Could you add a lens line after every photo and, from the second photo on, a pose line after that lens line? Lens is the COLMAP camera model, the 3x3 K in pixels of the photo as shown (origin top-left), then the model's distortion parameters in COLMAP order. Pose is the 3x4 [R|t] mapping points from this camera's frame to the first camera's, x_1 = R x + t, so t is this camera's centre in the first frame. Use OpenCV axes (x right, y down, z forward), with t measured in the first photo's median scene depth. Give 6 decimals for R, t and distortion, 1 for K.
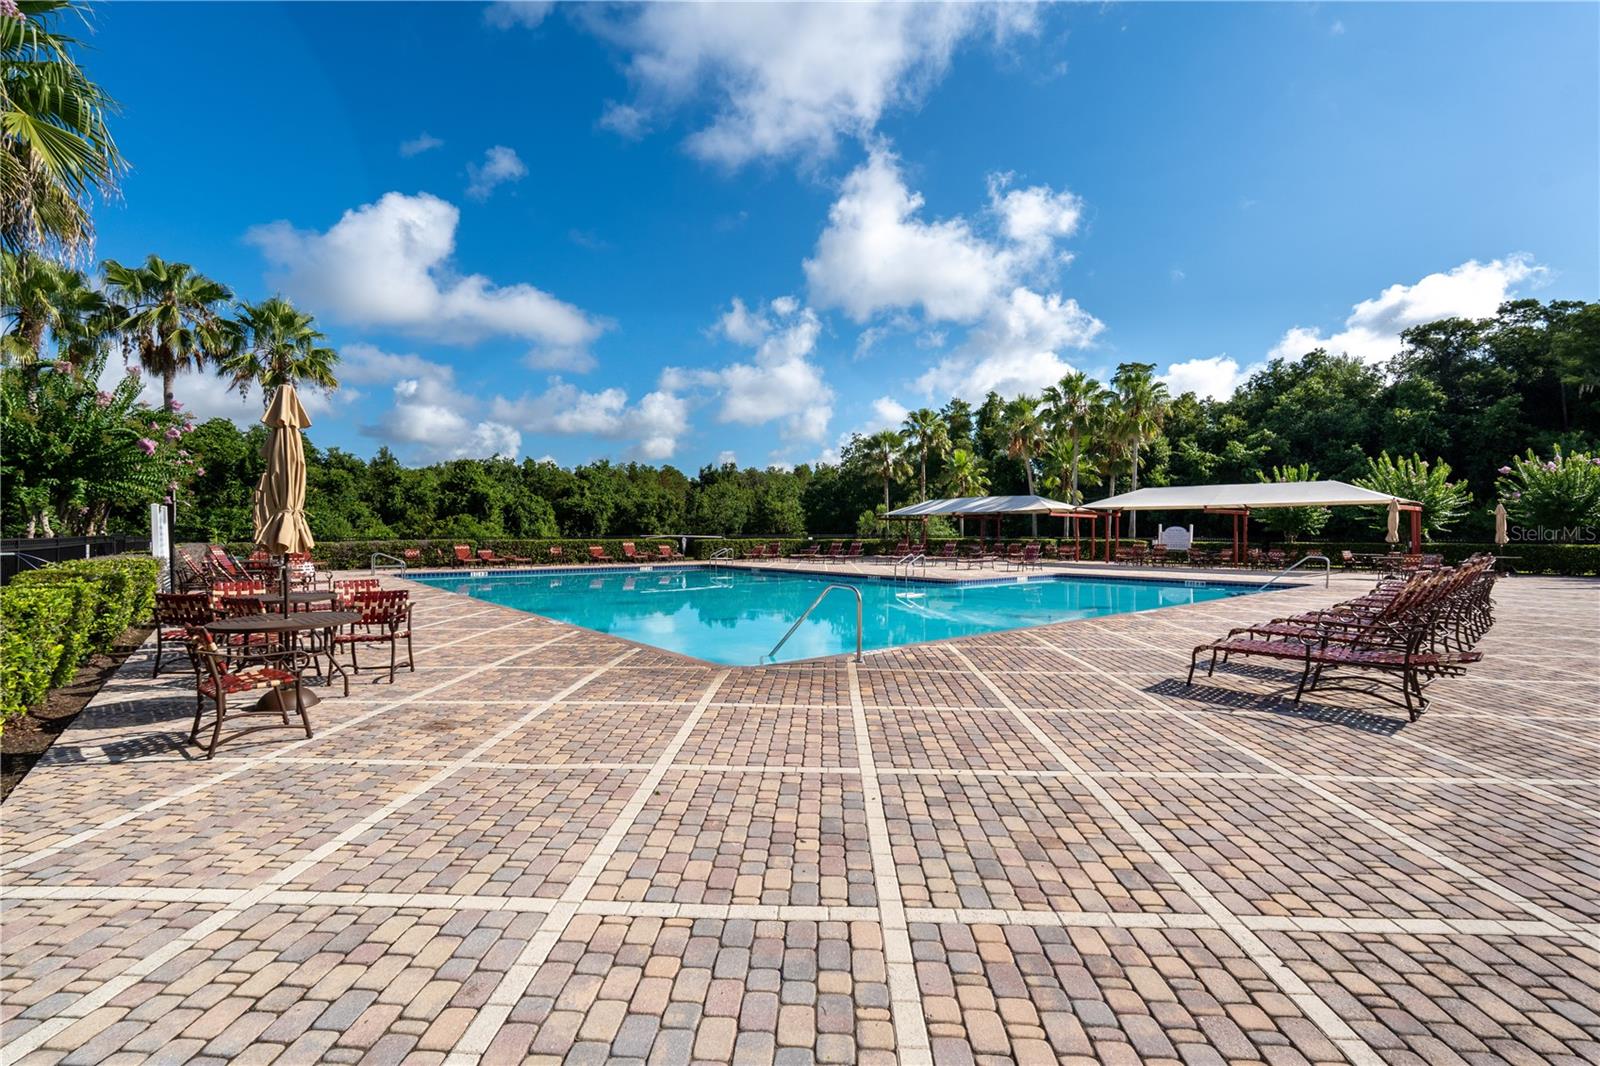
lens RADIAL K [[703.8, 0, 806.7], [0, 703.8, 528.9], [0, 0, 1]] dist [0.001790, -0.001607]
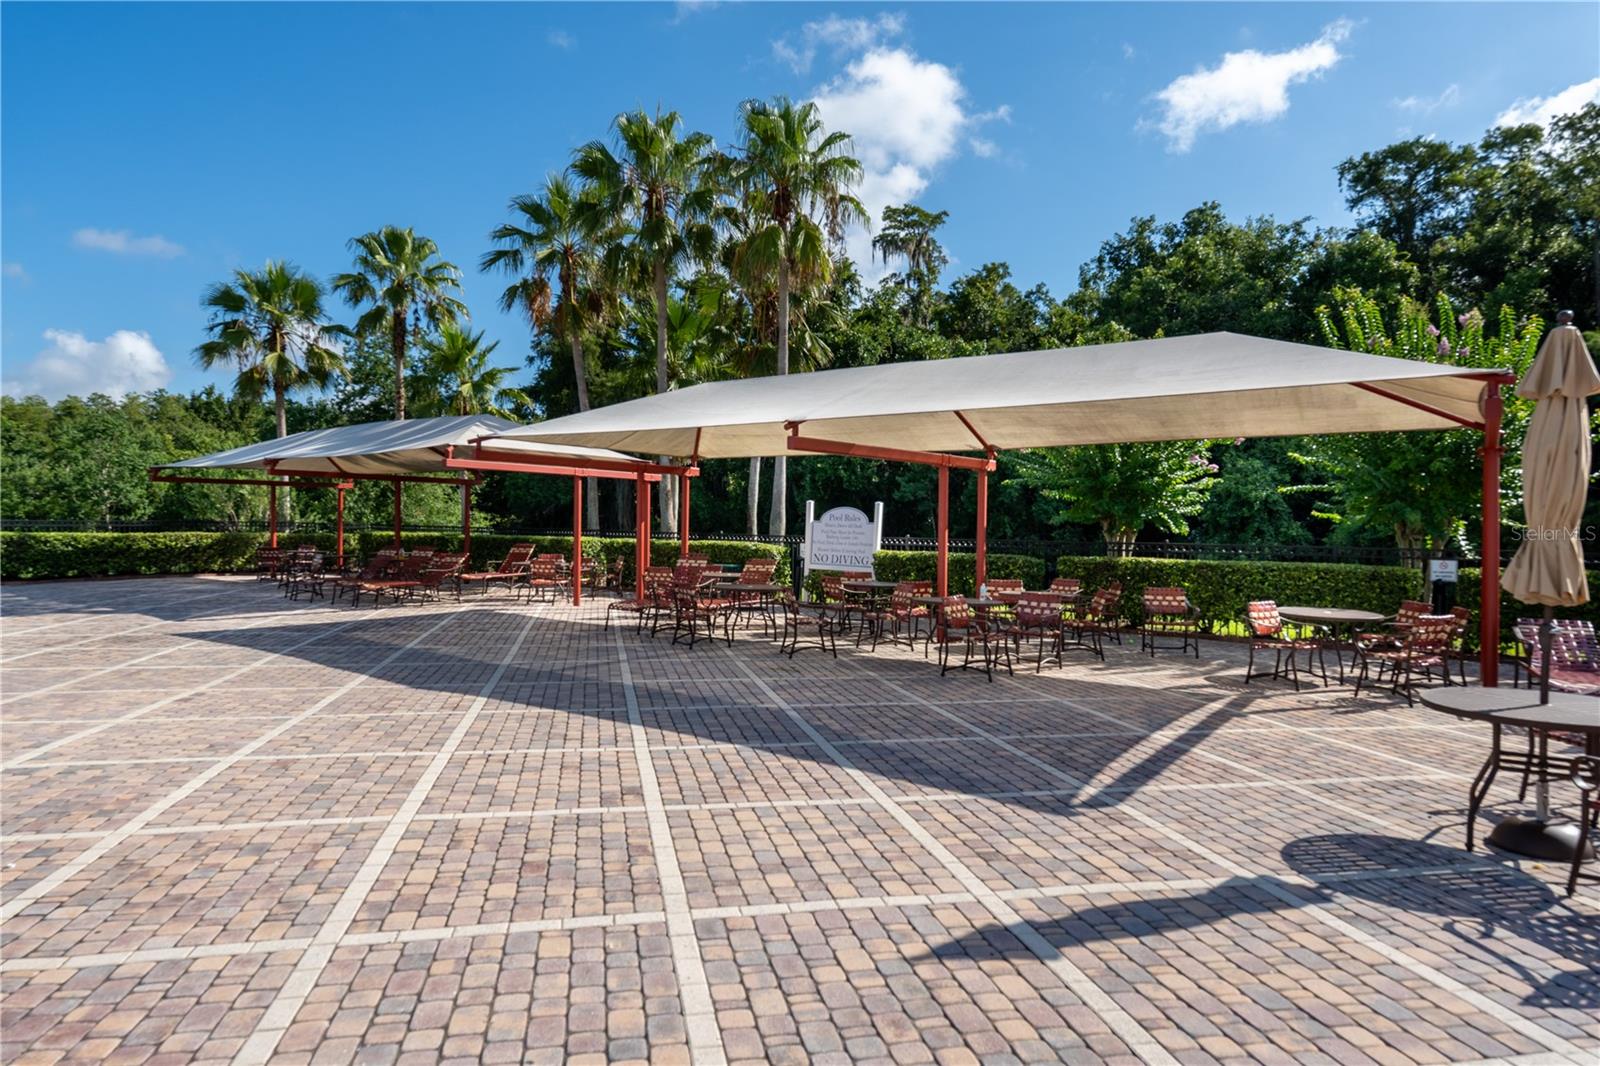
lens RADIAL K [[980.9, 0, 805.6], [0, 980.9, 526.8], [0, 0, 1]] dist [0.001944, 0.003168]
pose [[0.972089, 0.009709, 0.234411, 0.269695], [-0.012820, 0.999849, 0.011754, 0.000887], [-0.234262, -0.014431, 0.972066, 0.358932]]
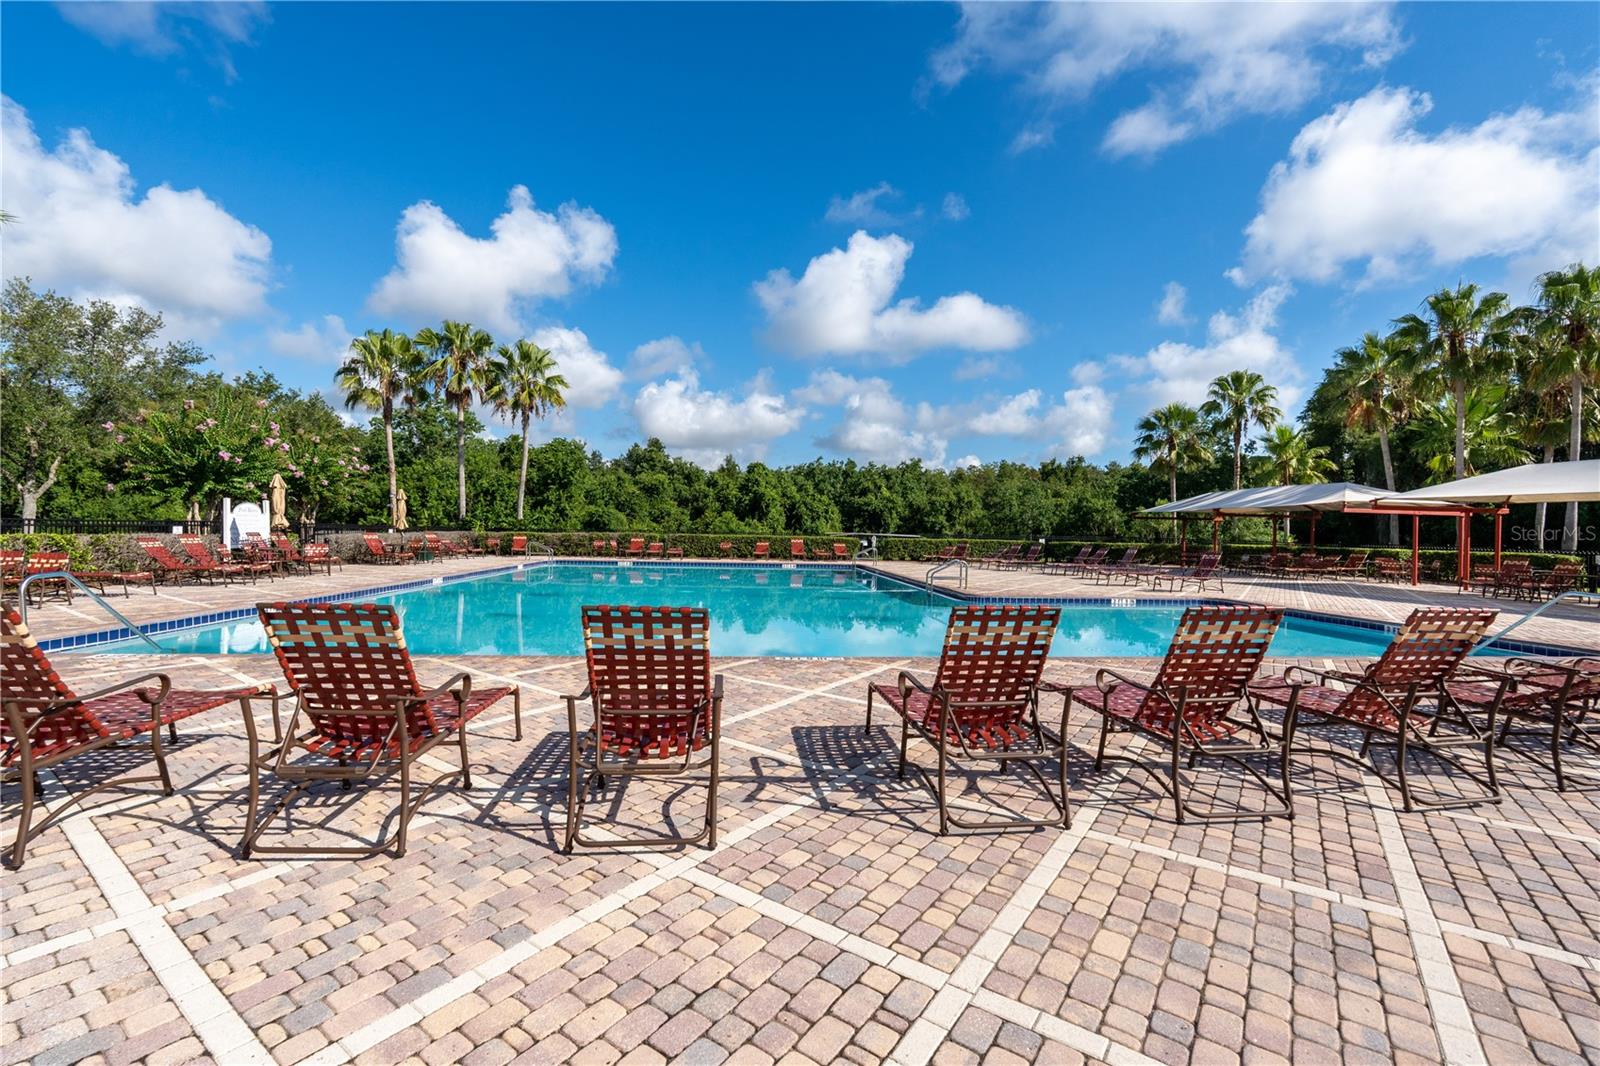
lens RADIAL K [[703.8, 0, 797.4], [0, 703.8, 529.2], [0, 0, 1]] dist [0.001790, -0.001607]
pose [[0.834405, 0.012623, -0.551008, 0.190133], [-0.012751, 0.999912, 0.003597, 0.000978], [0.551005, 0.004025, 0.834493, 0.115217]]
